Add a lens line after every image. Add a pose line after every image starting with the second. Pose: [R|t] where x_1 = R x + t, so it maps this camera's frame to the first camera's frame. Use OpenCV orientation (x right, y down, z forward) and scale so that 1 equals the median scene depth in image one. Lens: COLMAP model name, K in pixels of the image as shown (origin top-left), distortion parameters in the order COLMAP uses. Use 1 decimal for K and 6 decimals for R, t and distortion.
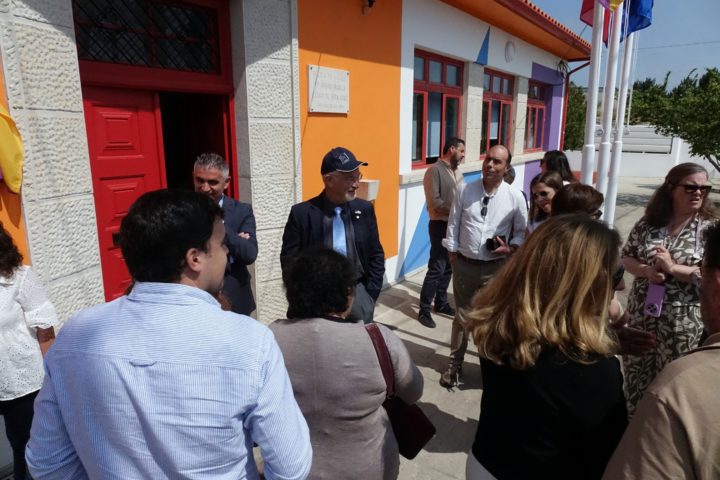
lens RADIAL K [[490.0, 0, 360.0], [0, 490.0, 240.0], [0, 0, 1]] dist [0.001791, -0.001433]
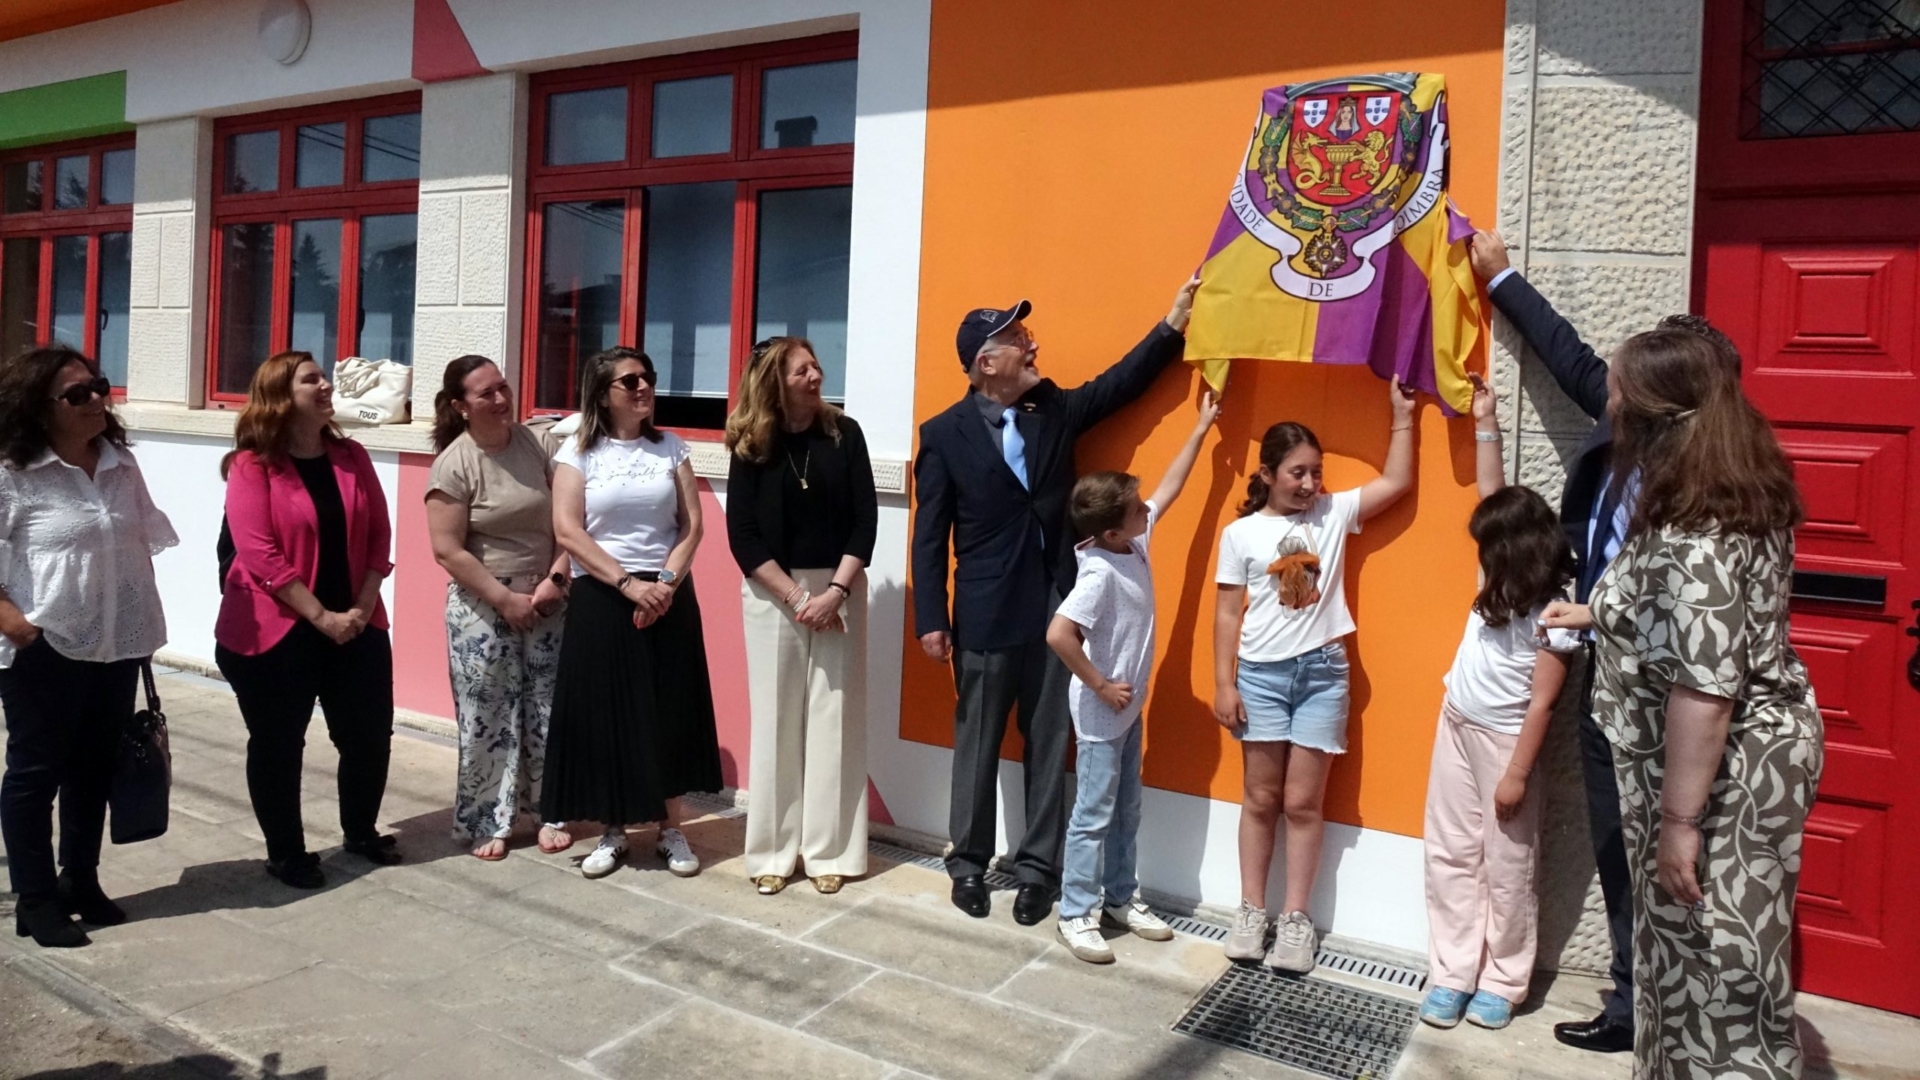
lens RADIAL K [[1408.5, 0, 962.1], [0, 1408.5, 446.6], [0, 0, 1]] dist [-0.007533, -0.009416]
pose [[0.059585, 0.013744, -0.998129, 0.694297], [-0.264212, 0.964461, -0.002492, 0.080343], [0.962622, 0.263866, 0.061099, 0.391349]]
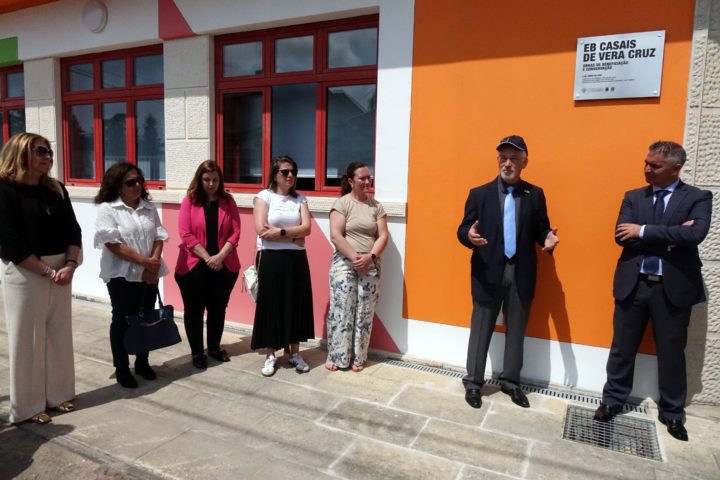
lens RADIAL K [[528.4, 0, 360.8], [0, 528.4, 247.4], [0, 0, 1]] dist [-0.008435, -0.003579]
pose [[0.142923, 0.115679, -0.982950, 0.461143], [-0.240892, 0.967346, 0.078816, 0.149036], [0.959971, 0.225520, 0.166122, 0.077751]]
